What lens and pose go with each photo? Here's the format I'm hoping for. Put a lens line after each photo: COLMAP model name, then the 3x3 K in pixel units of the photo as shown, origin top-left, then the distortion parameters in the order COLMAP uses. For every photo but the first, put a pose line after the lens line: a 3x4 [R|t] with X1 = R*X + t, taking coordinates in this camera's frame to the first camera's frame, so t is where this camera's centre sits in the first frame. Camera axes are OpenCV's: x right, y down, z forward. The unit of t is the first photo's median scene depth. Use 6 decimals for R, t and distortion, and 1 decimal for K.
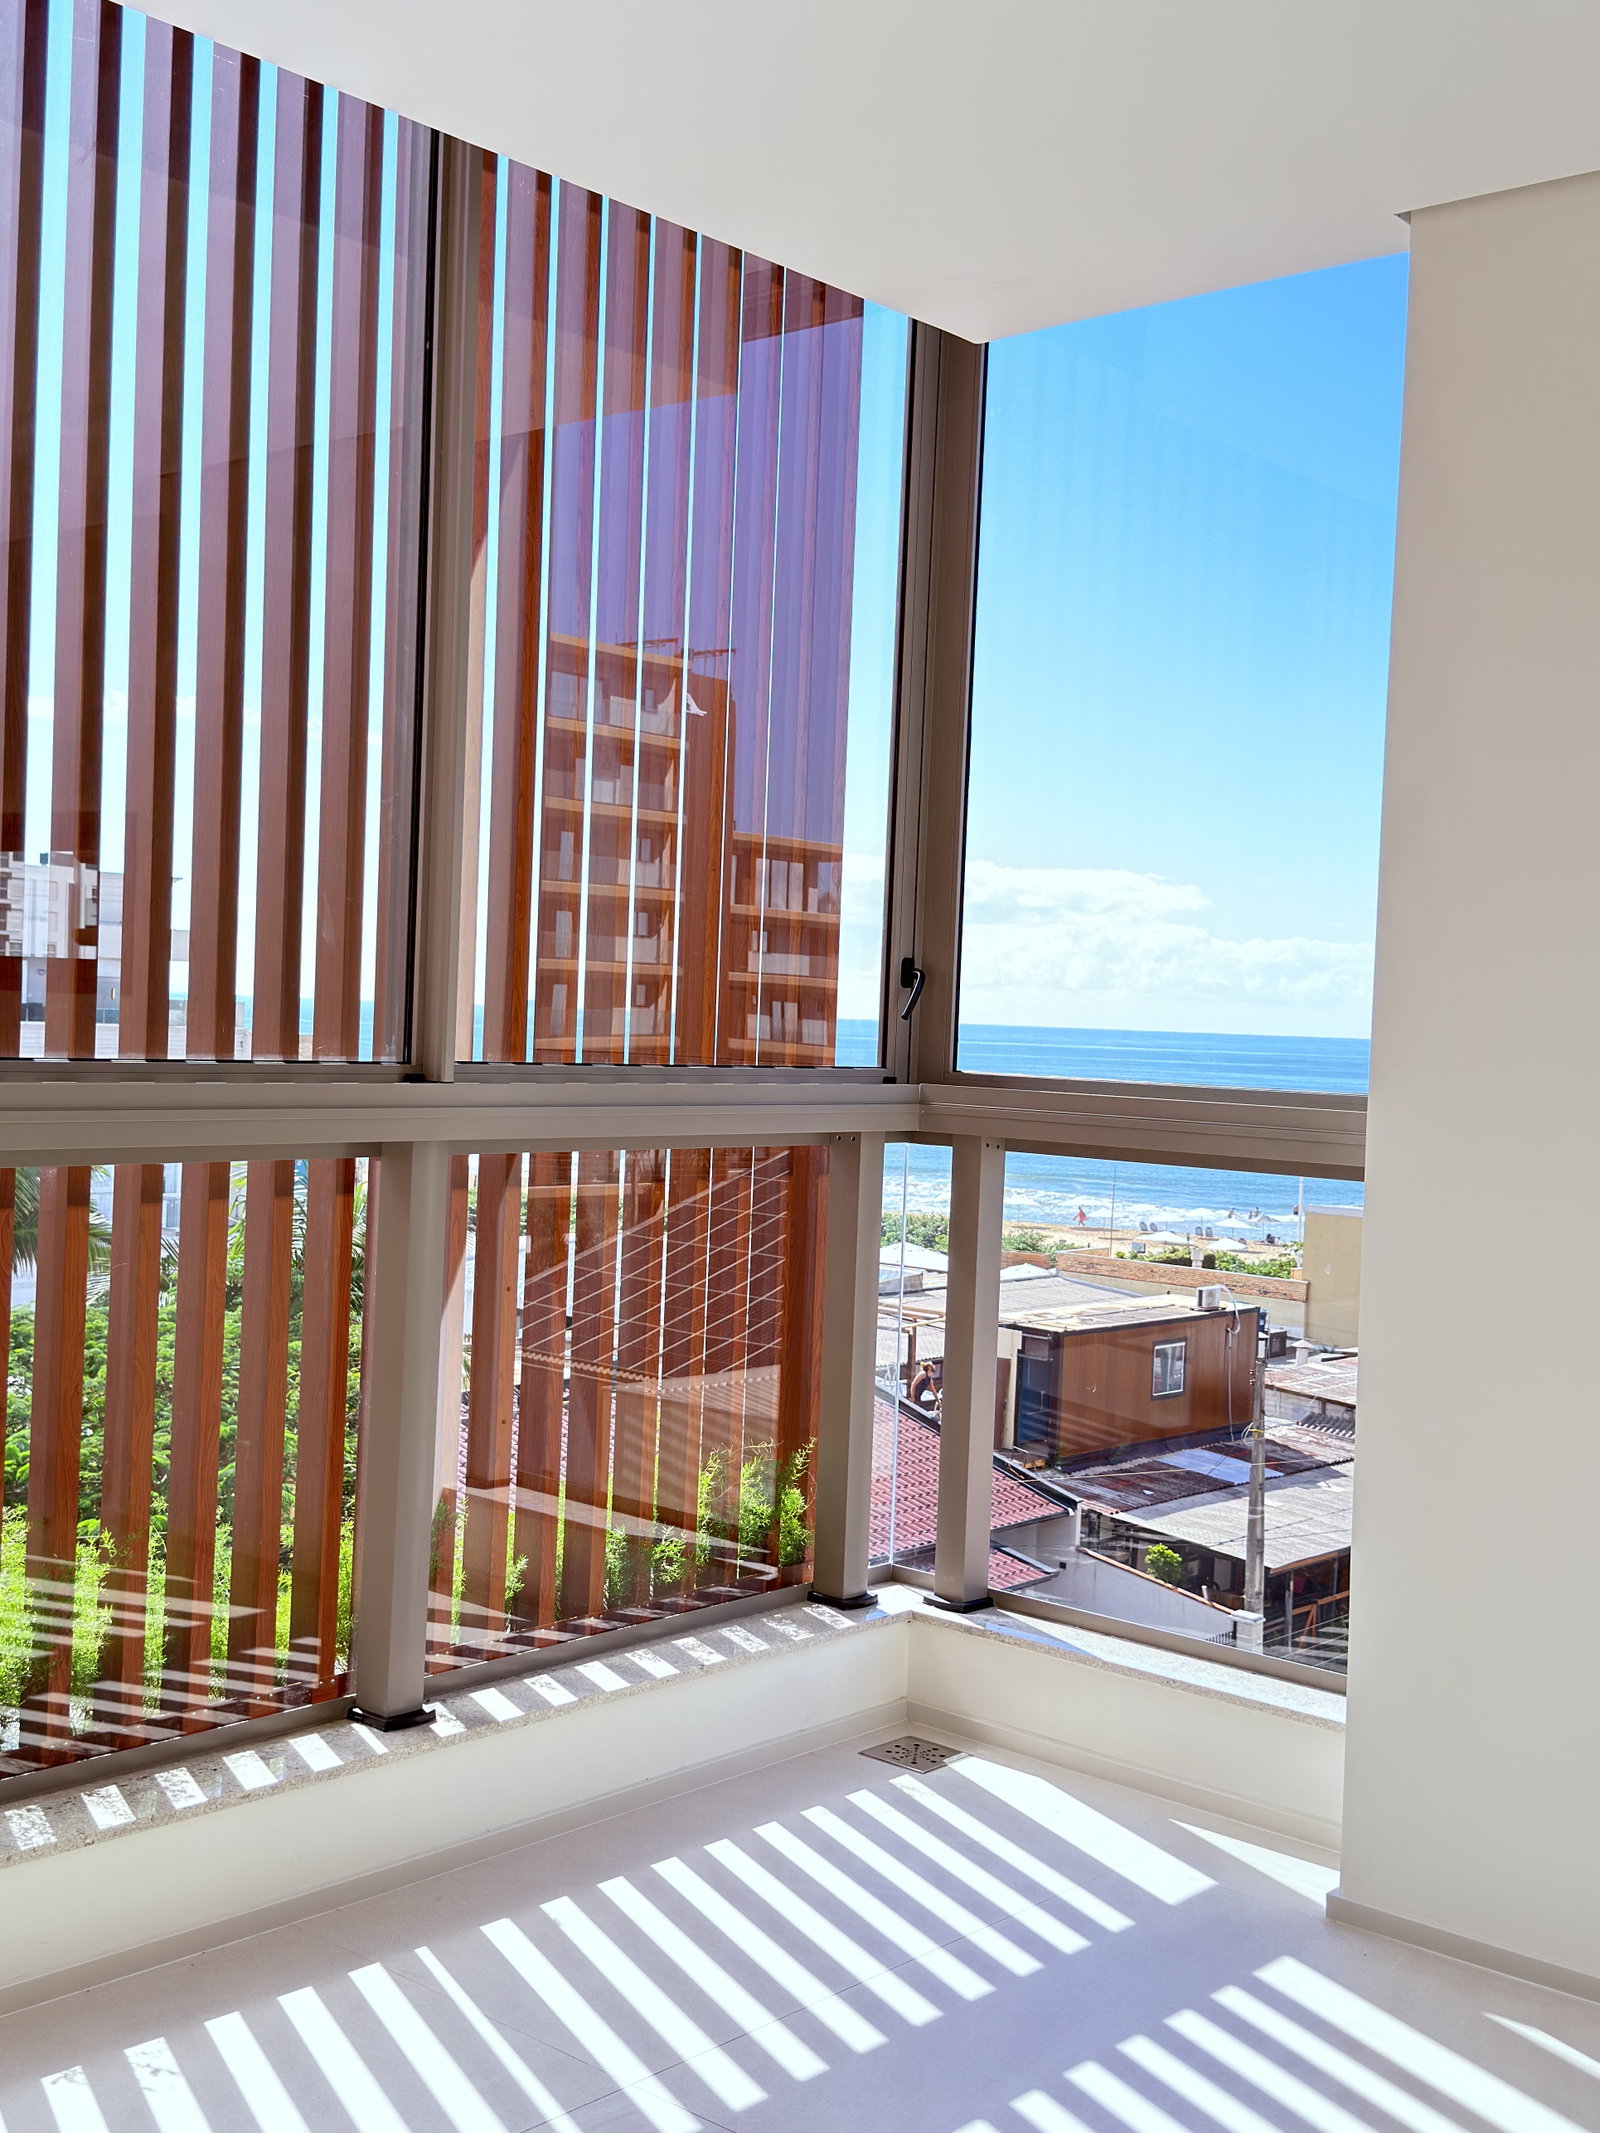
lens RADIAL K [[2330.3, 0, 794.5], [0, 2330.3, 1063.6], [0, 0, 1]] dist [0.193338, -0.433452]
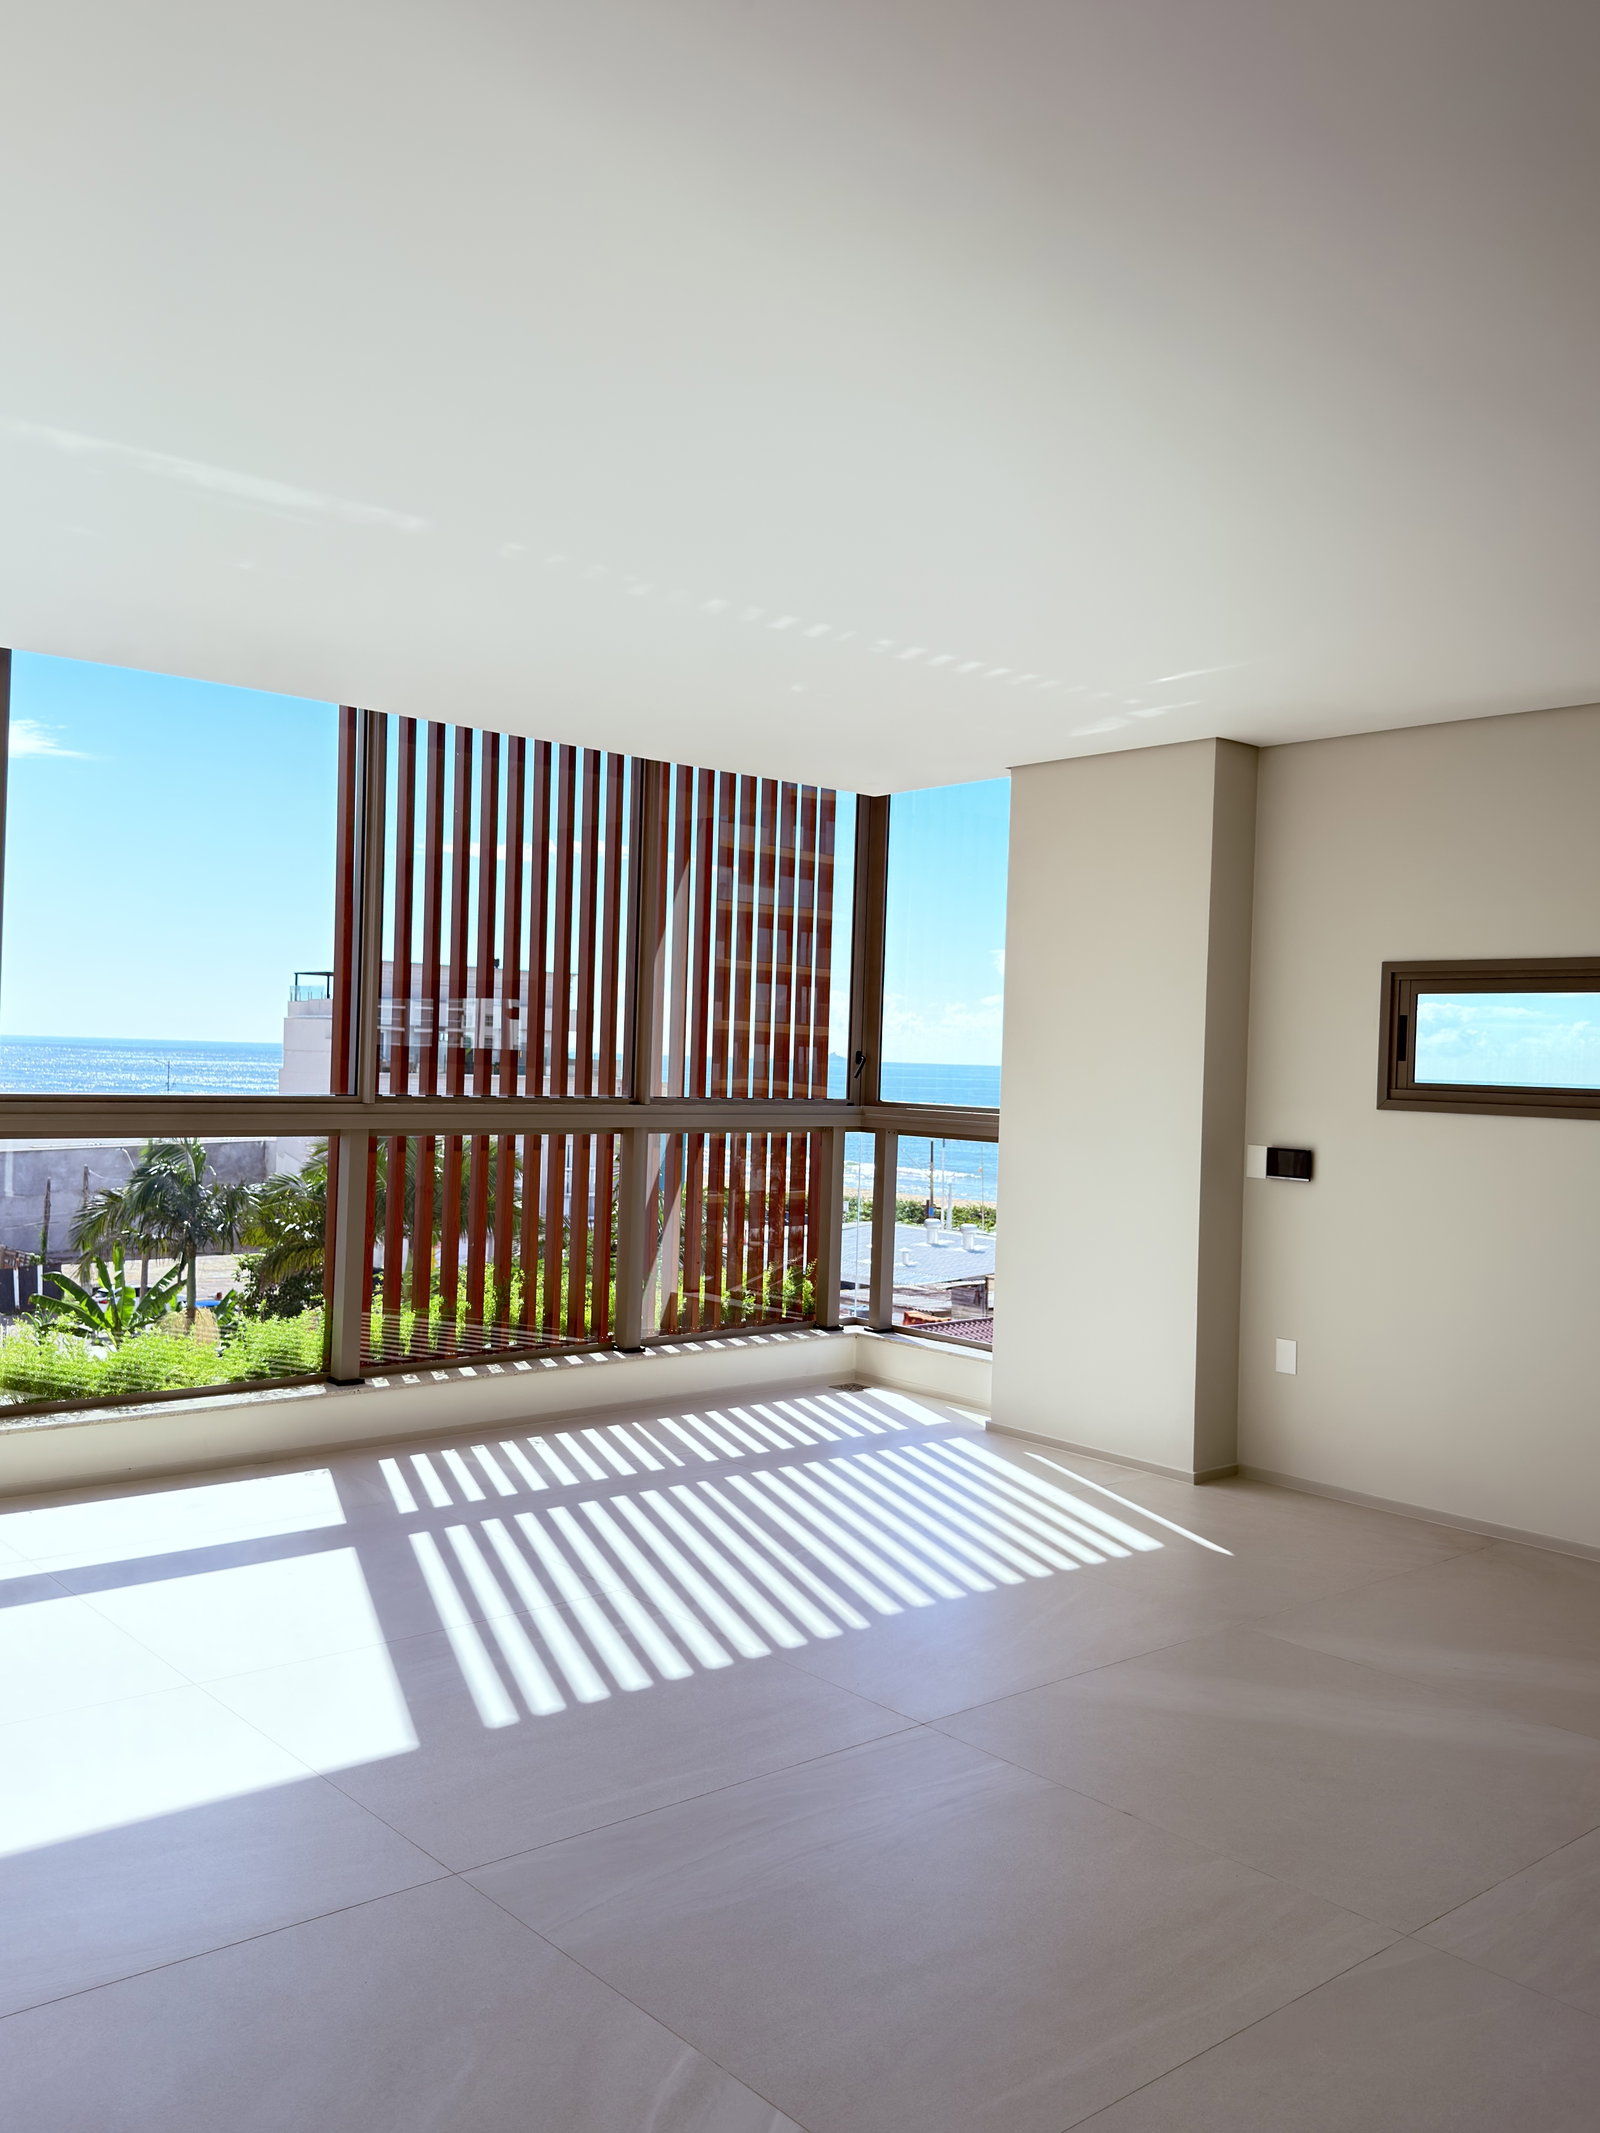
lens RADIAL K [[1760.3, 0, 800.0], [0, 1760.3, 1066.5], [0, 0, 1]] dist [0.156195, -0.320442]
pose [[0.991692, -0.007711, -0.128404, 0.233680], [0.005105, 0.999775, -0.020611, 0.005705], [0.128534, 0.019784, 0.991508, -0.790122]]
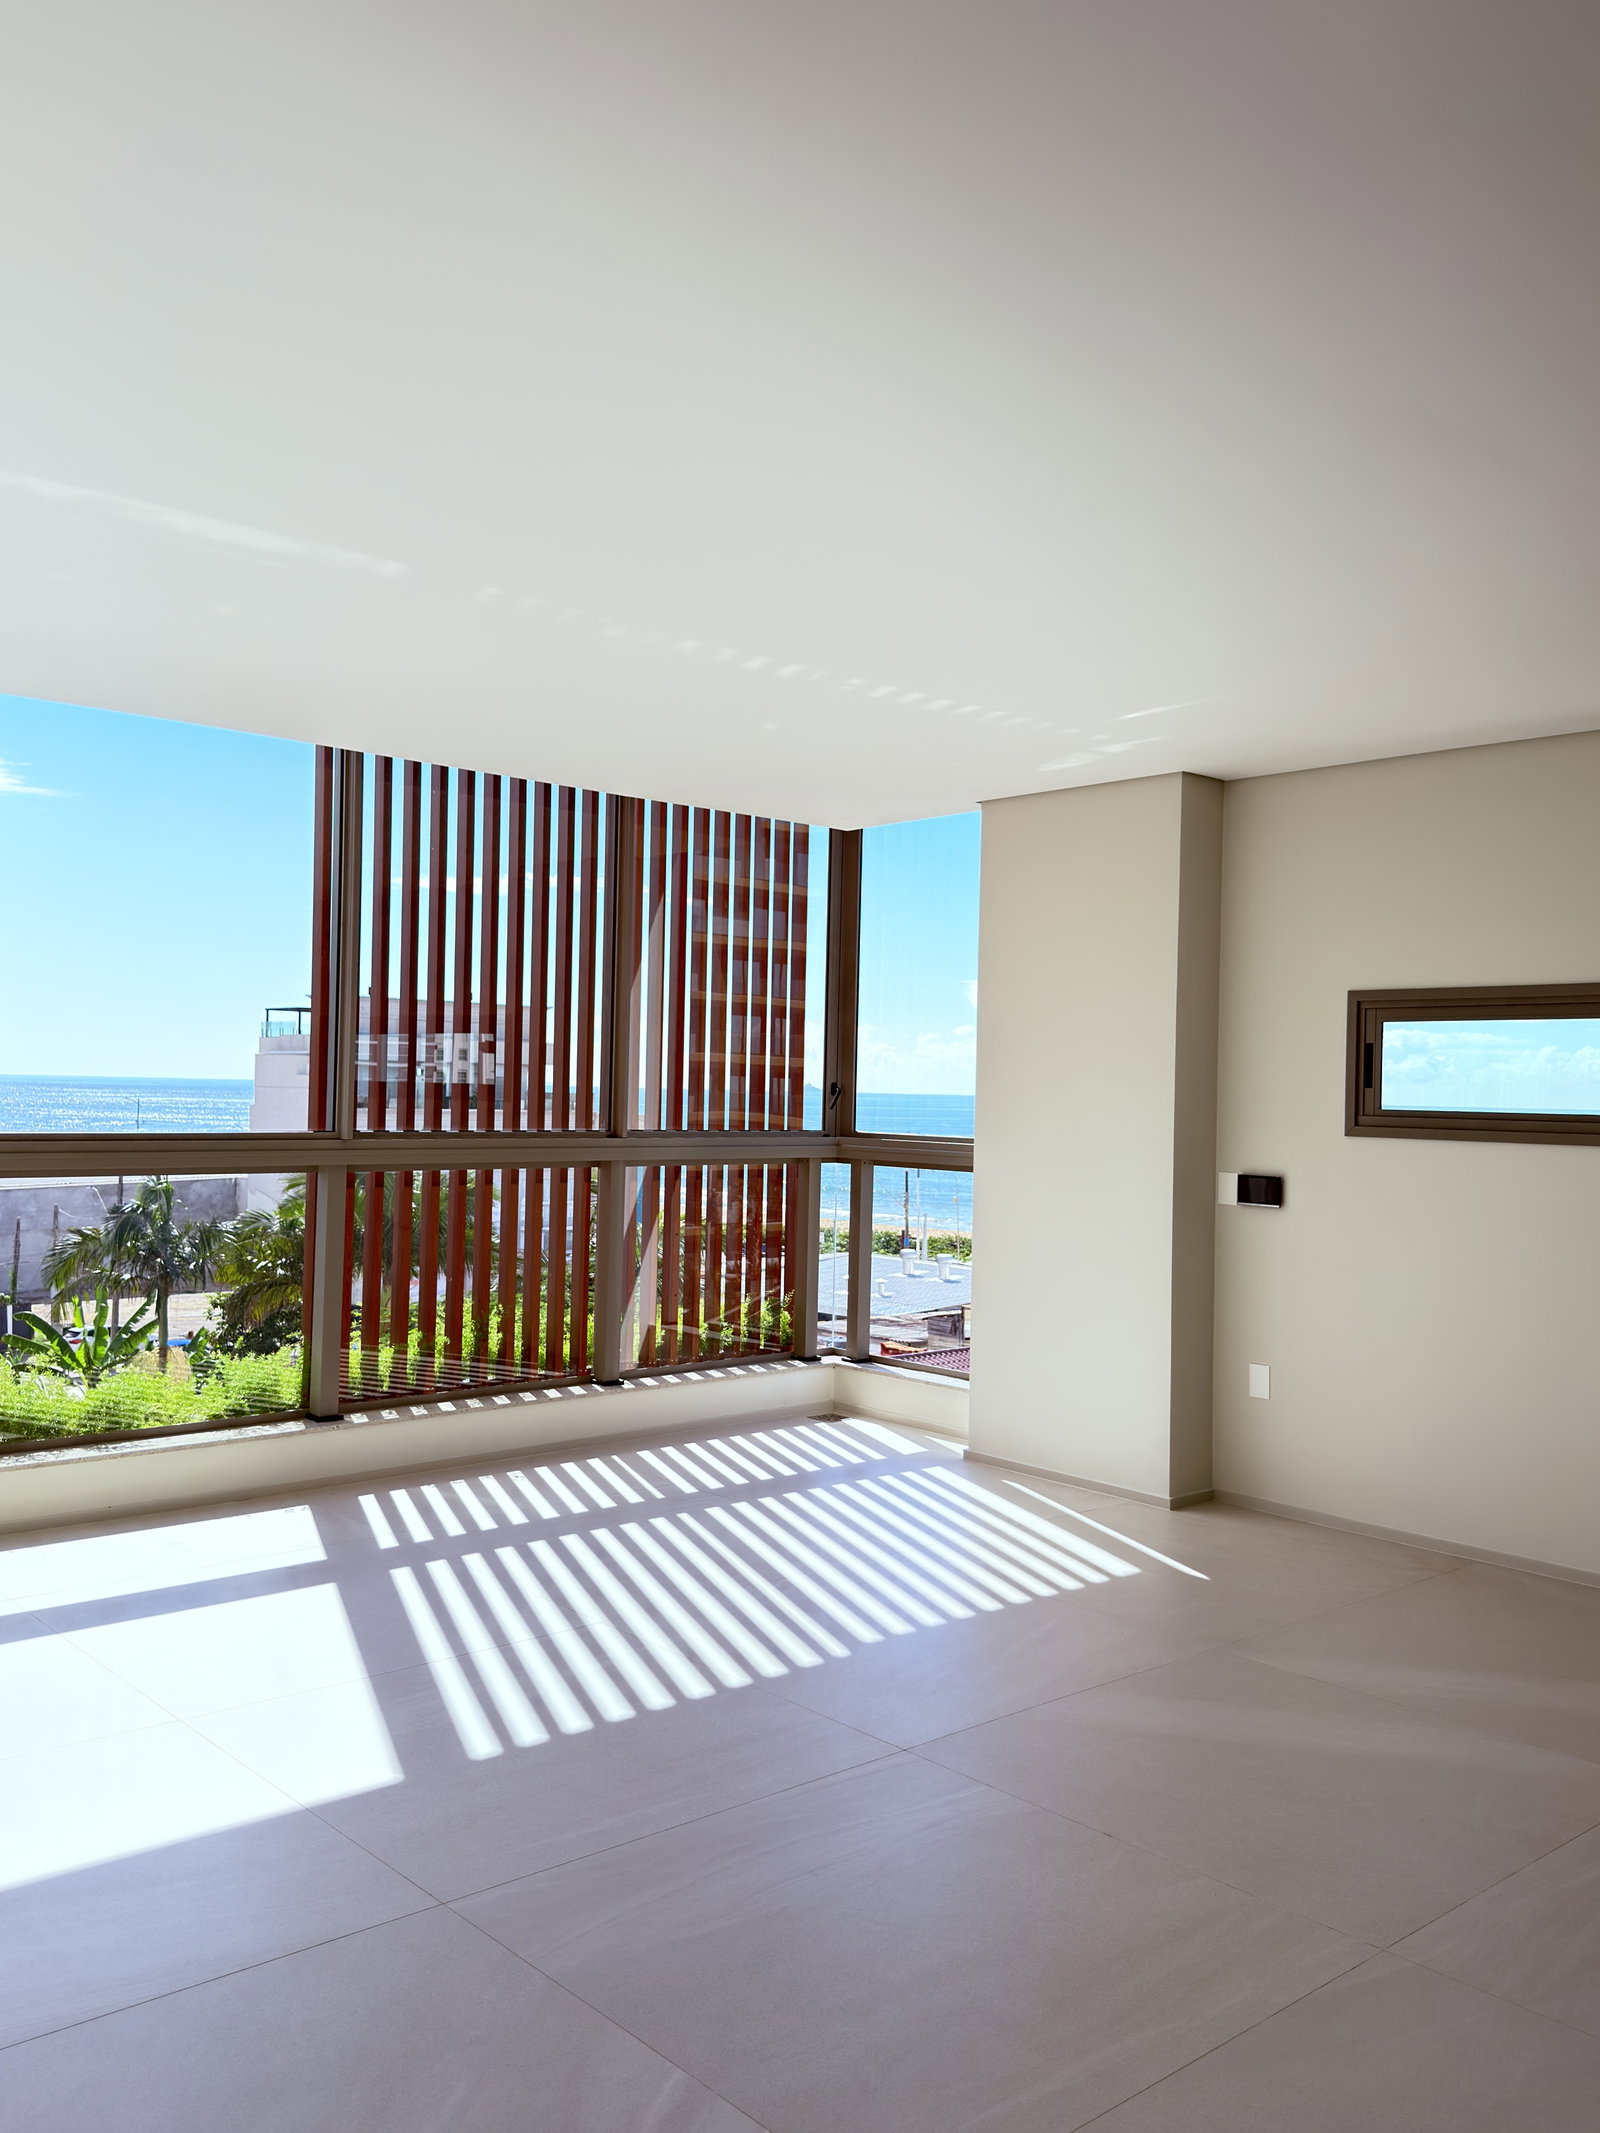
lens RADIAL K [[1760.3, 0, 800.0], [0, 1760.3, 1066.5], [0, 0, 1]] dist [0.156195, -0.320442]
pose [[0.993346, -0.018588, -0.113659, 0.233954], [0.014329, 0.999168, -0.038181, 0.005373], [0.114274, 0.036299, 0.992786, -0.804132]]
